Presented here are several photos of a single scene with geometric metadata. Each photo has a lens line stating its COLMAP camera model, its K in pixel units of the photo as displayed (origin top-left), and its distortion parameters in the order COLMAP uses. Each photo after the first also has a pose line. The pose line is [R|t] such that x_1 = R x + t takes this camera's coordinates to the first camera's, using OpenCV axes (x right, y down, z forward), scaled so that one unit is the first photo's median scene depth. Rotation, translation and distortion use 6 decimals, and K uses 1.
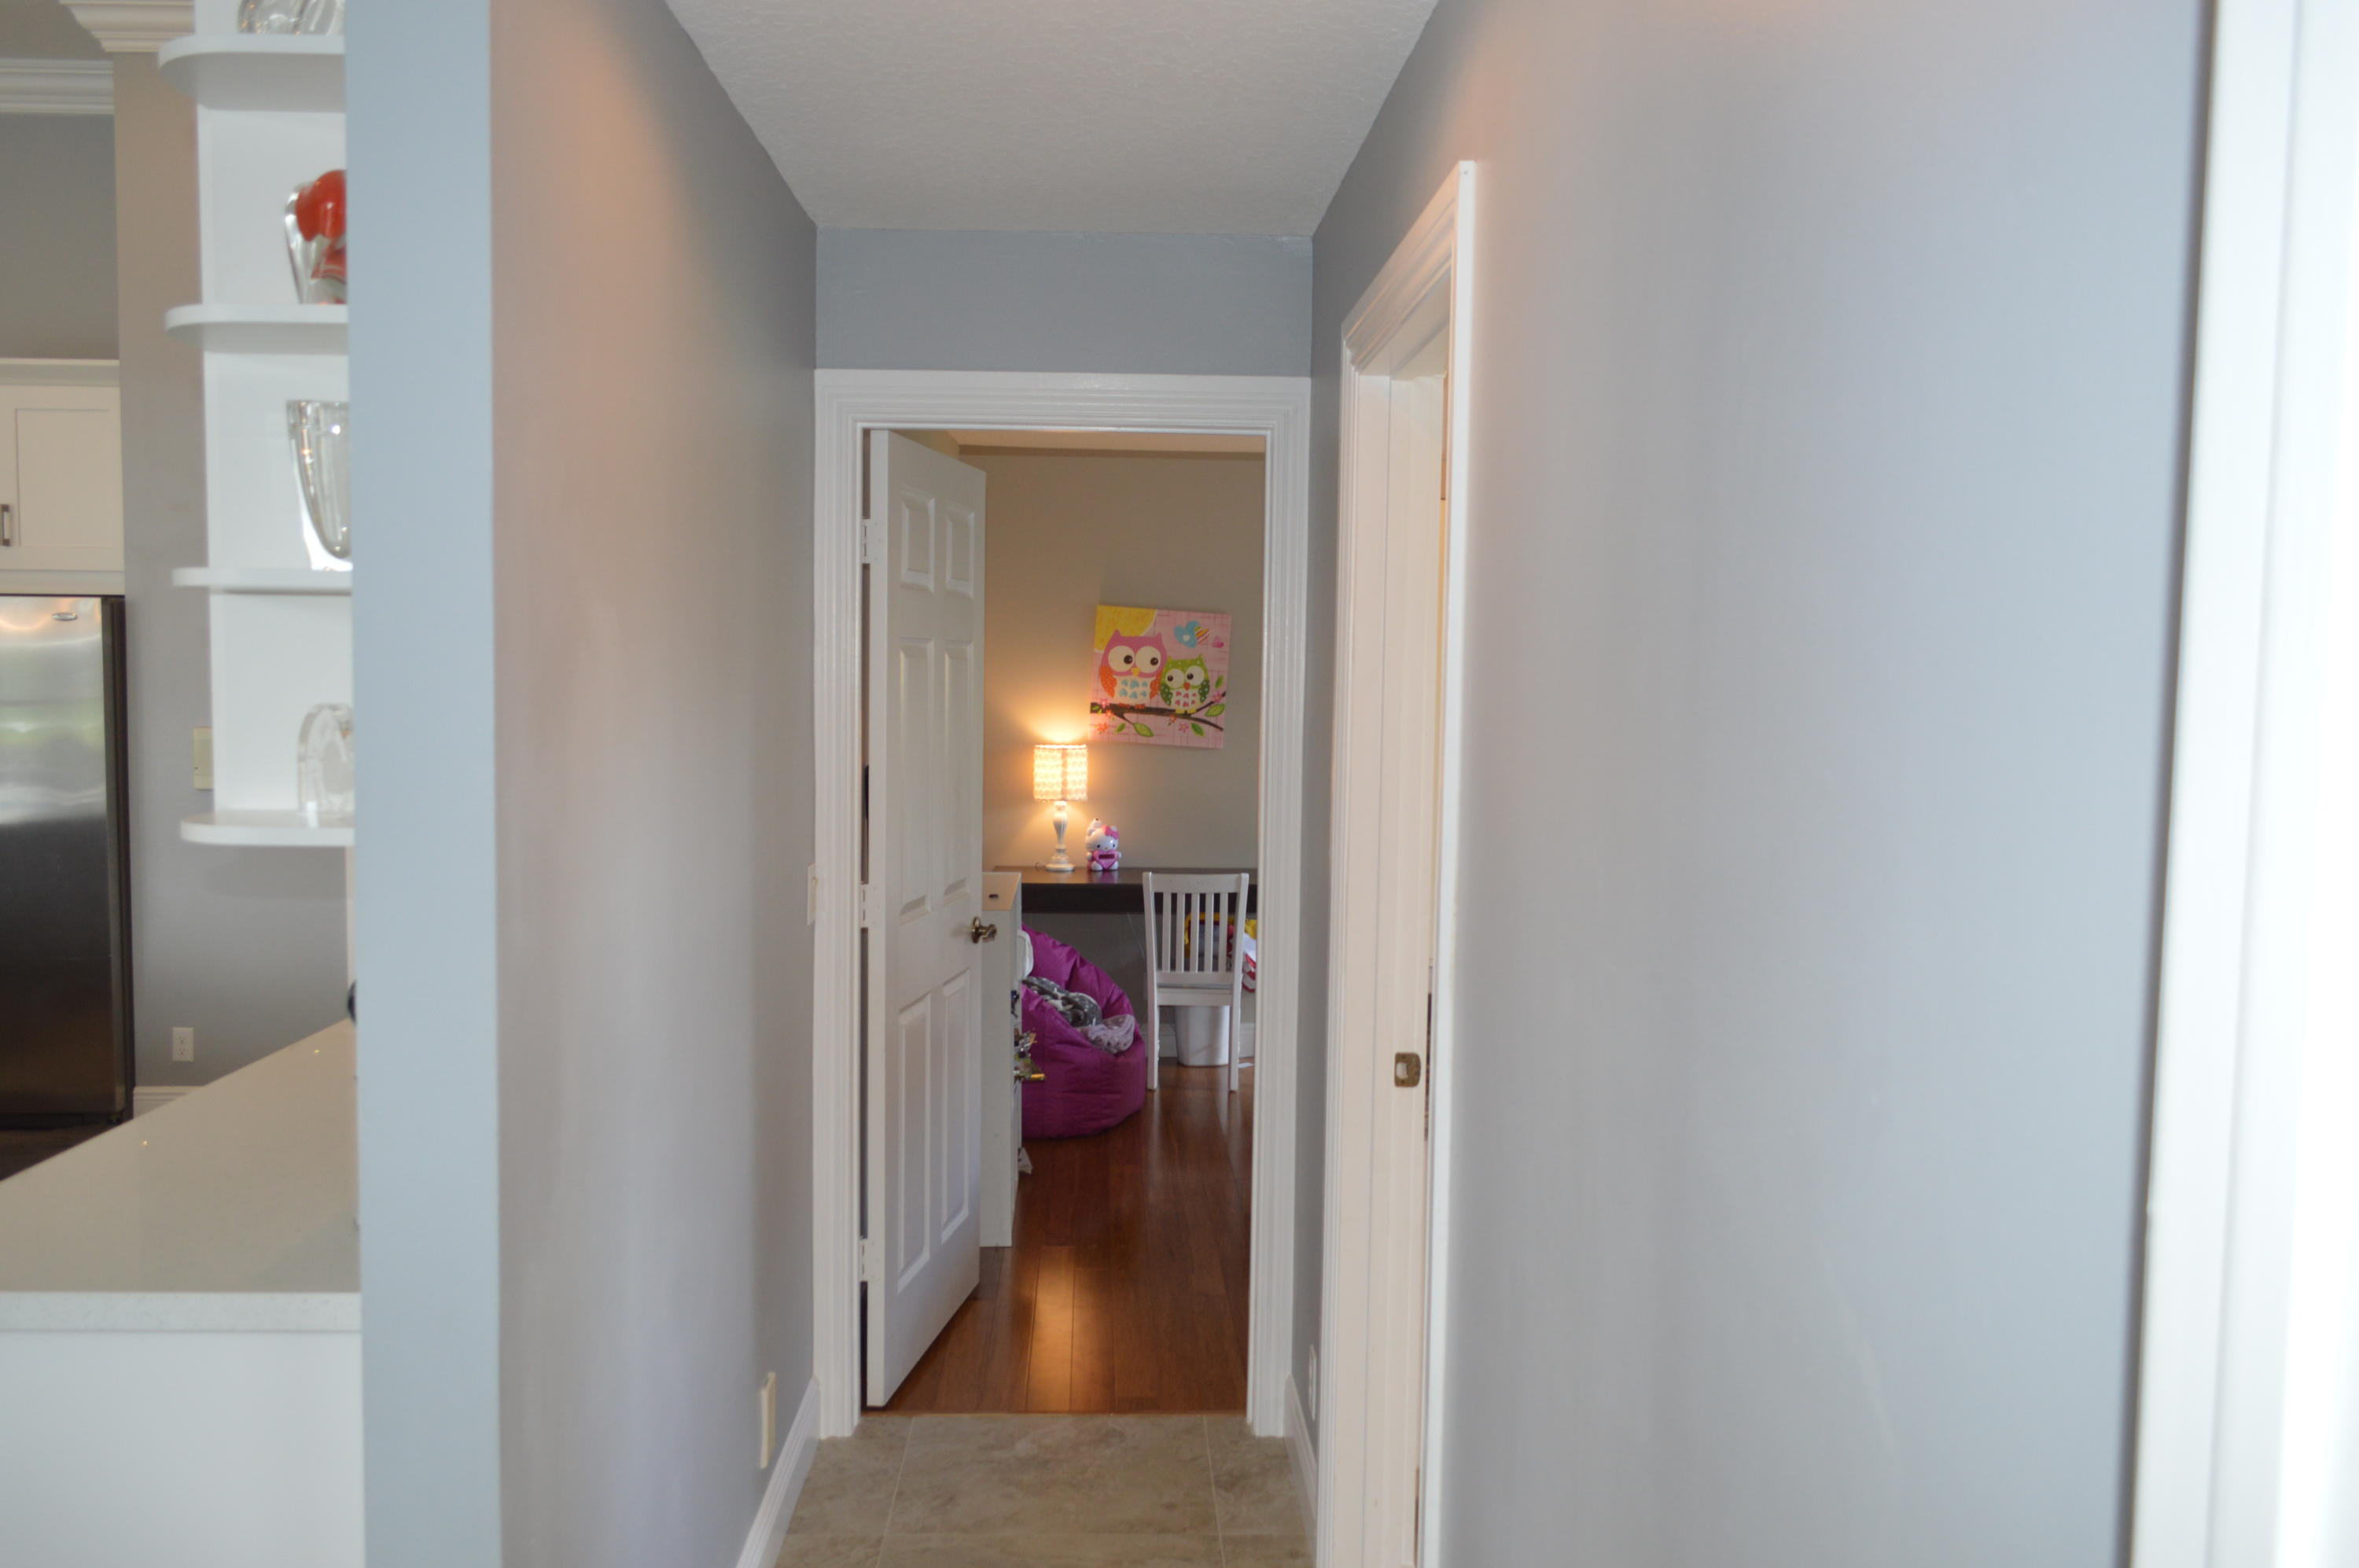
lens RADIAL K [[1786.6, 0, 1182.2], [0, 1786.6, 788.3], [0, 0, 1]] dist [-0.014070, -0.009756]
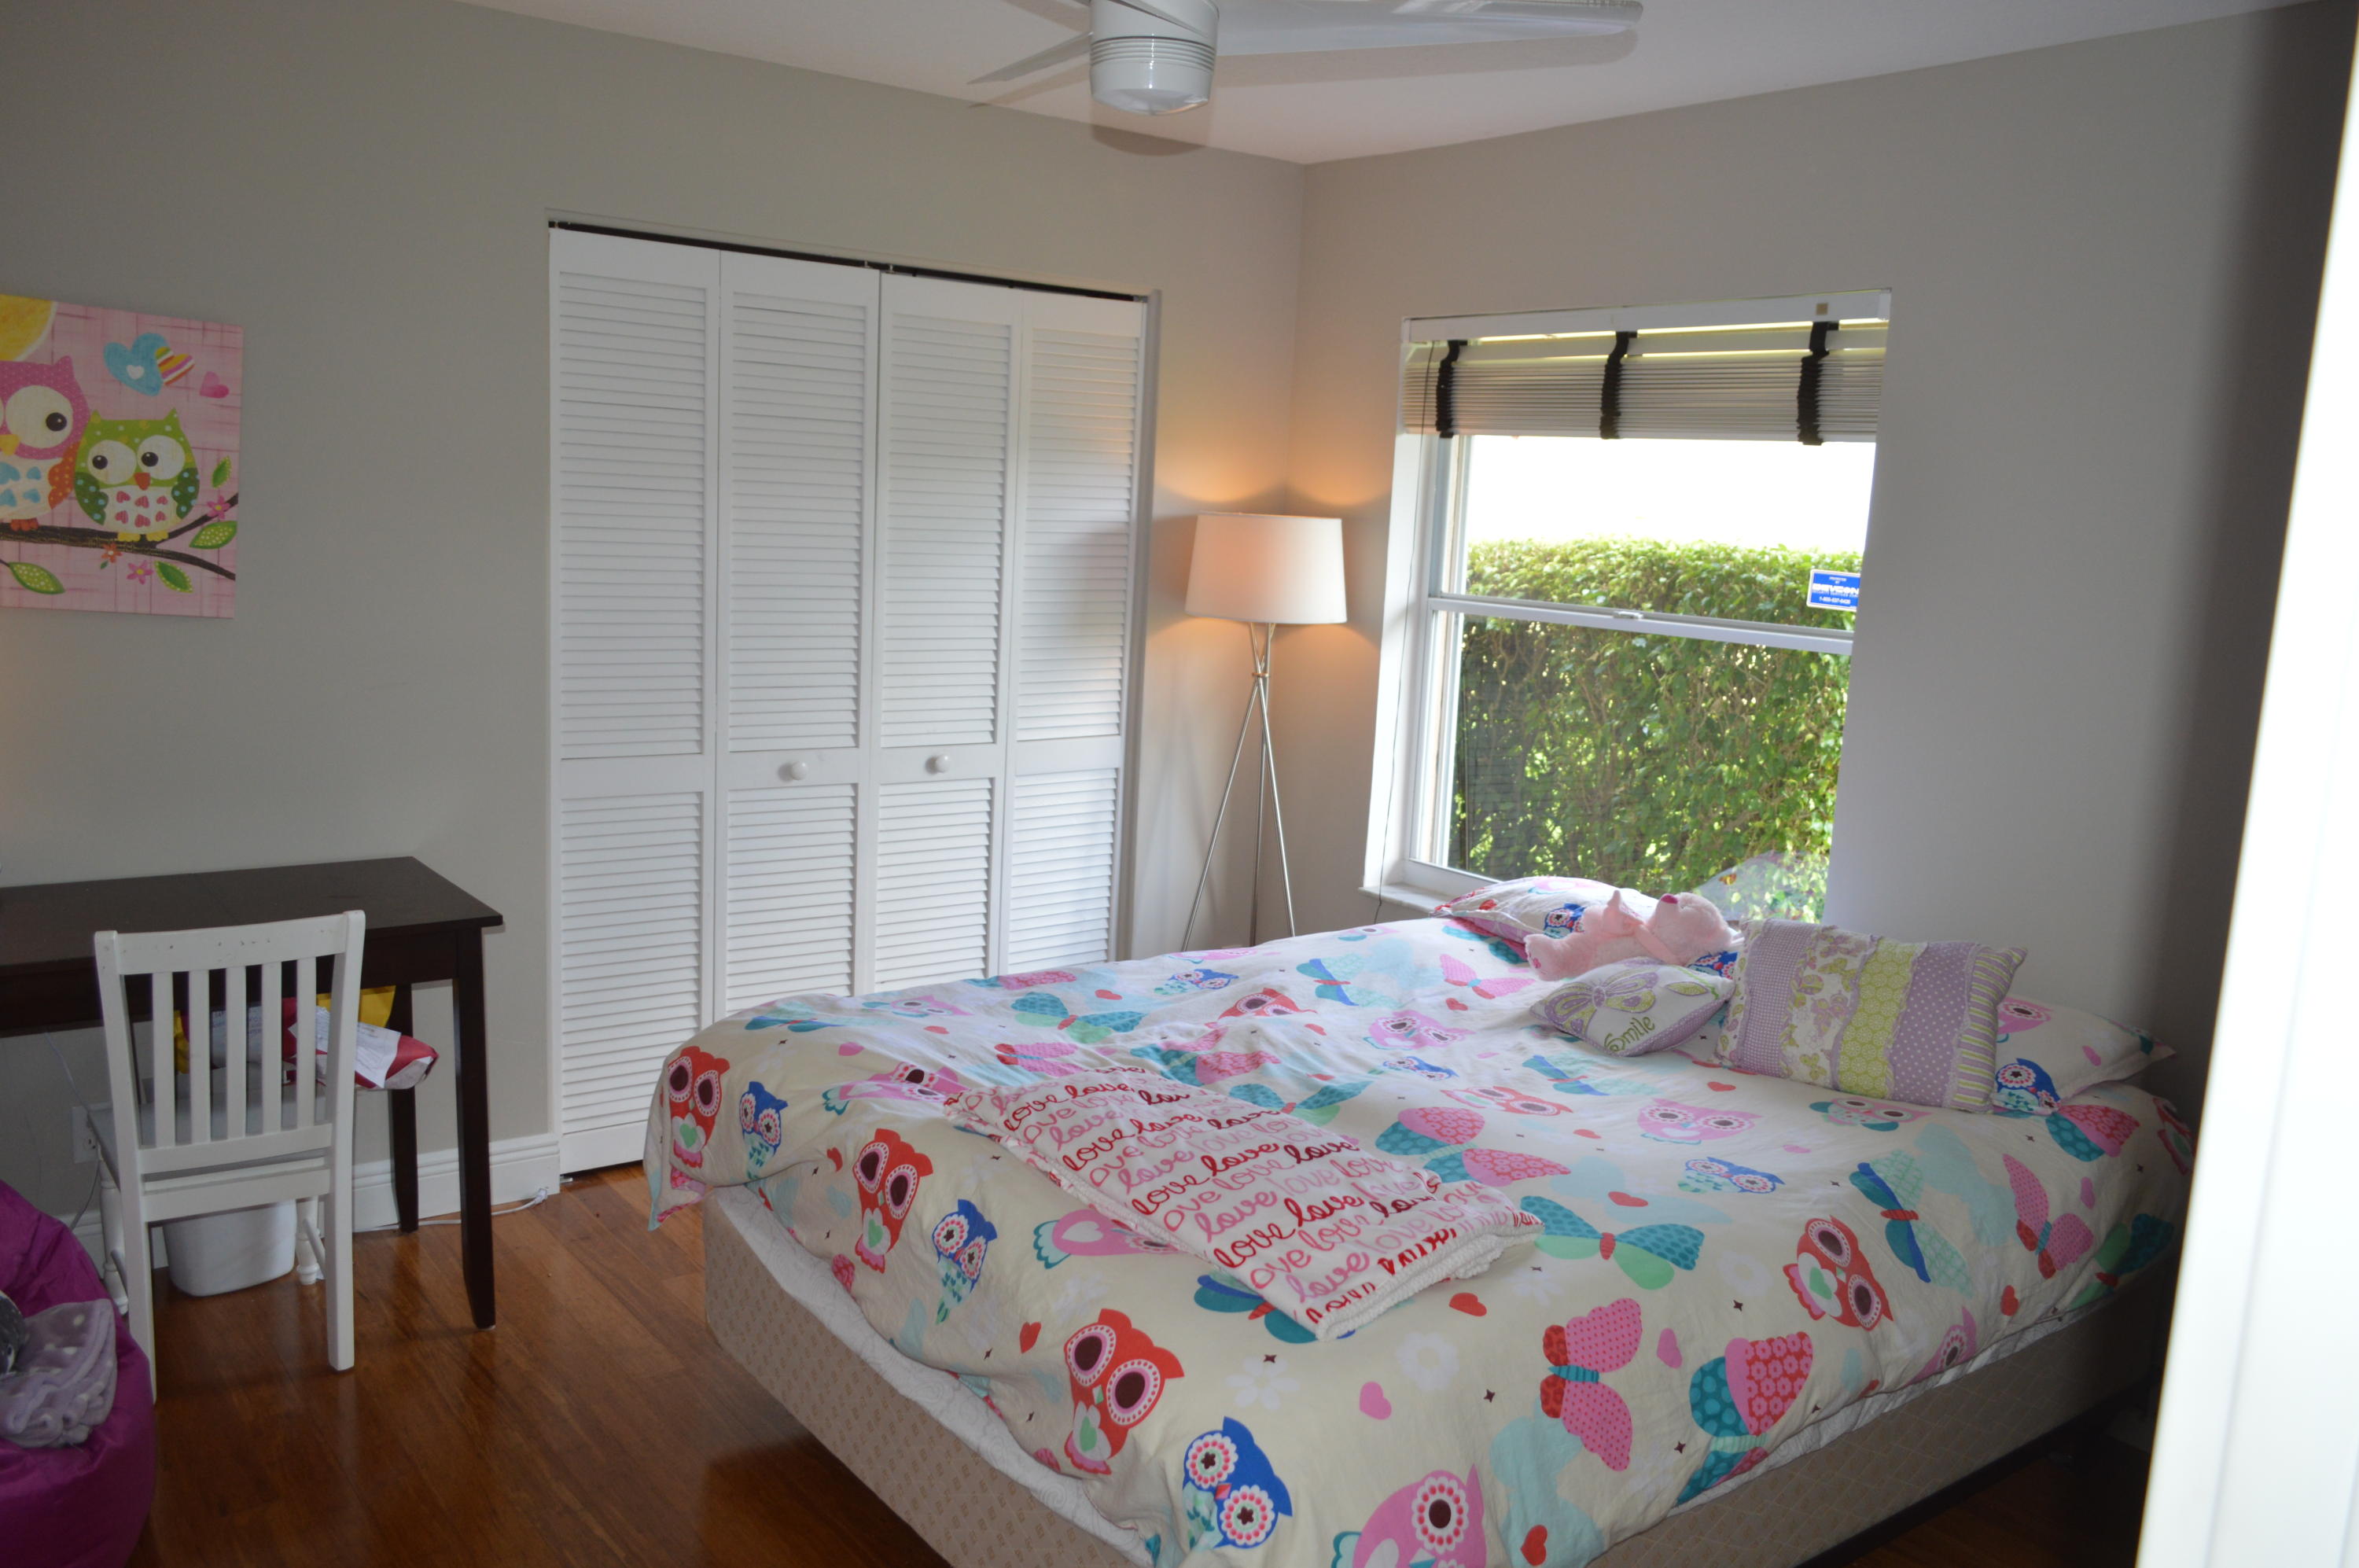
lens RADIAL K [[1863.0, 0, 1179.6], [0, 1863.0, 779.3], [0, 0, 1]] dist [-0.012943, 0.005479]
pose [[0.826440, -0.062203, 0.559578, -0.047939], [0.007898, 0.995061, 0.098946, -0.026430], [-0.562970, -0.077353, 0.822850, 0.461632]]
